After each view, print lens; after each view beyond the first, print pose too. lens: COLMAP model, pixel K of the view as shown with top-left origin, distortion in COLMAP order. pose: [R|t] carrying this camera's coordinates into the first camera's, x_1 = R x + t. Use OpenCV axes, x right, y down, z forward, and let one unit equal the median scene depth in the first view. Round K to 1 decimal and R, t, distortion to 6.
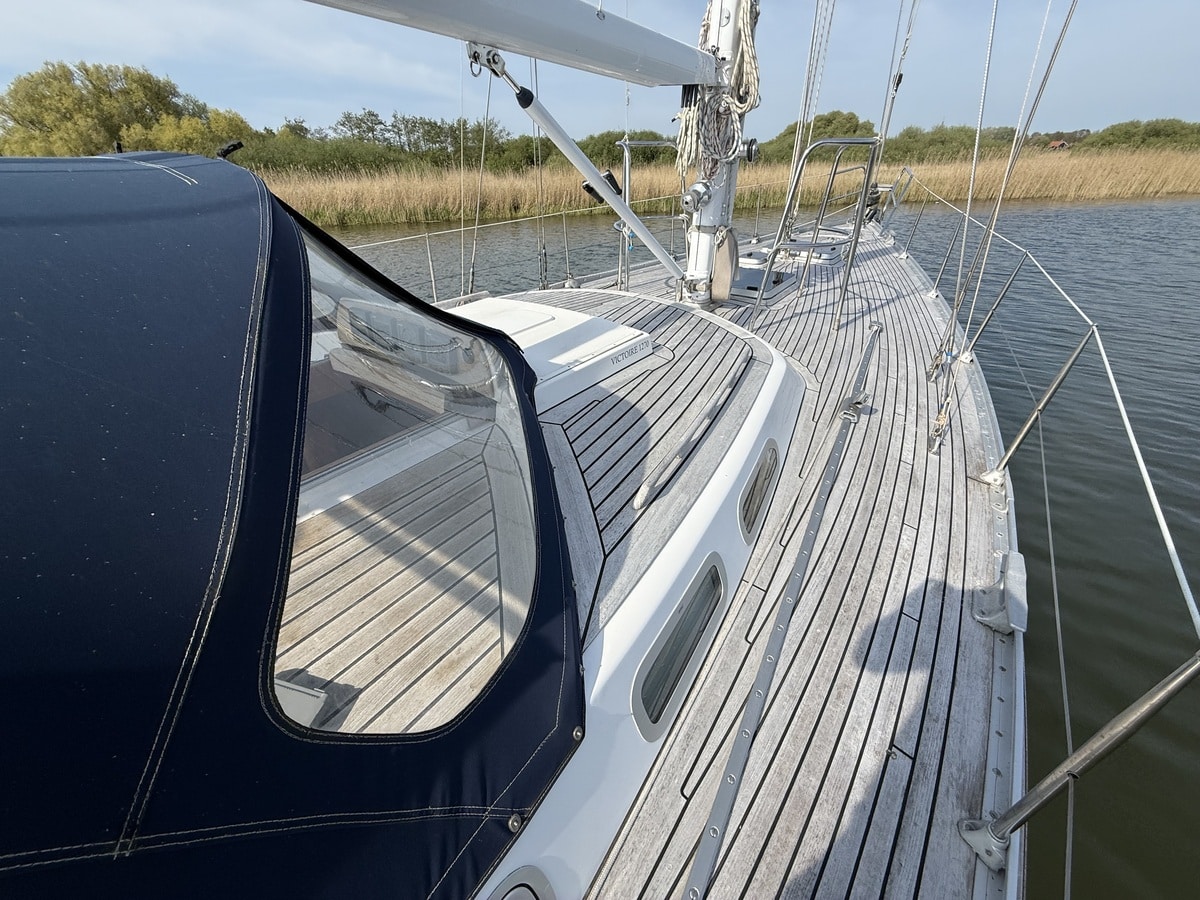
lens RADIAL K [[481.7, 0, 601.7], [0, 481.7, 451.7], [0, 0, 1]] dist [-0.000585, -0.000050]
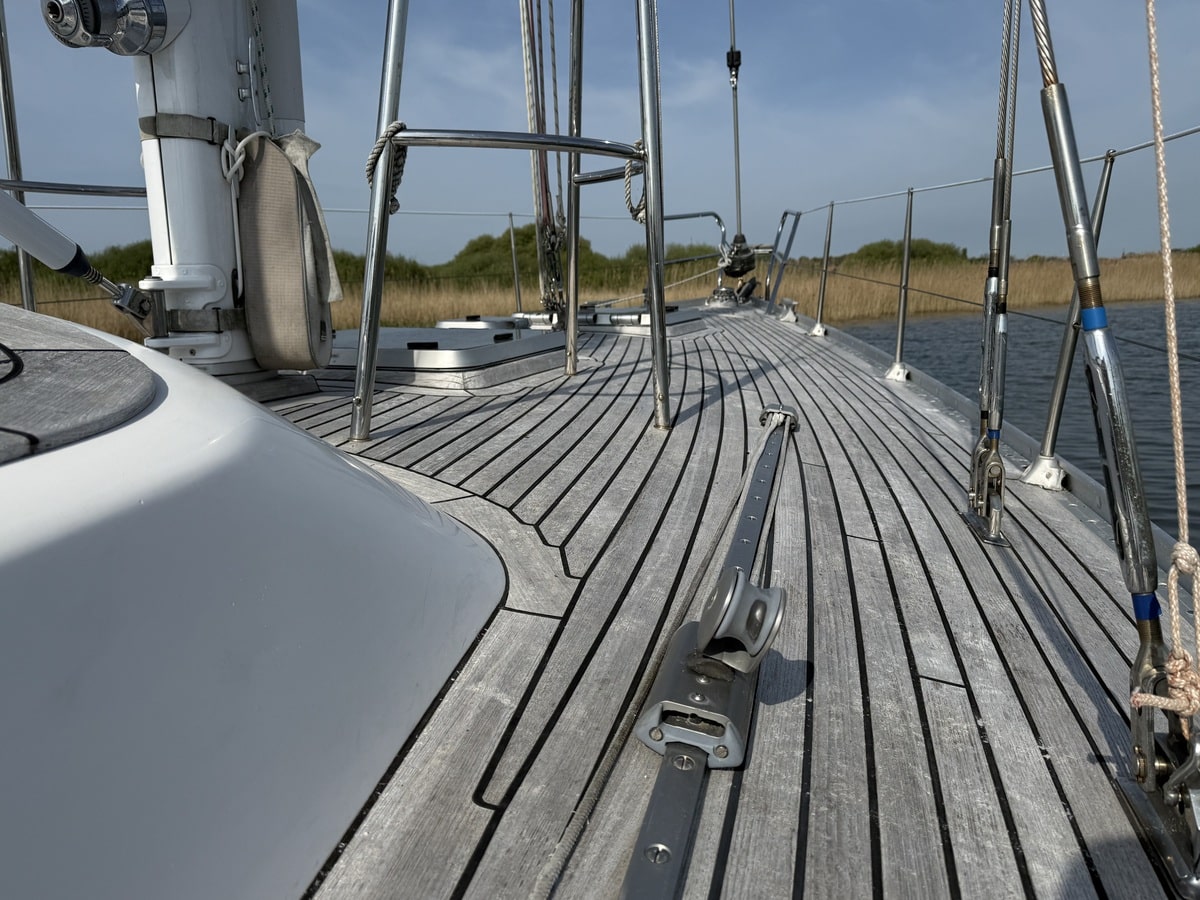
lens RADIAL K [[904.9, 0, 599.3], [0, 904.9, 450.5], [0, 0, 1]] dist [0.010132, 0.001140]
pose [[0.960600, -0.057876, 0.271841, 0.328259], [0.153993, 0.925056, -0.347214, -0.048202], [-0.231373, 0.375395, 0.897522, 0.561025]]
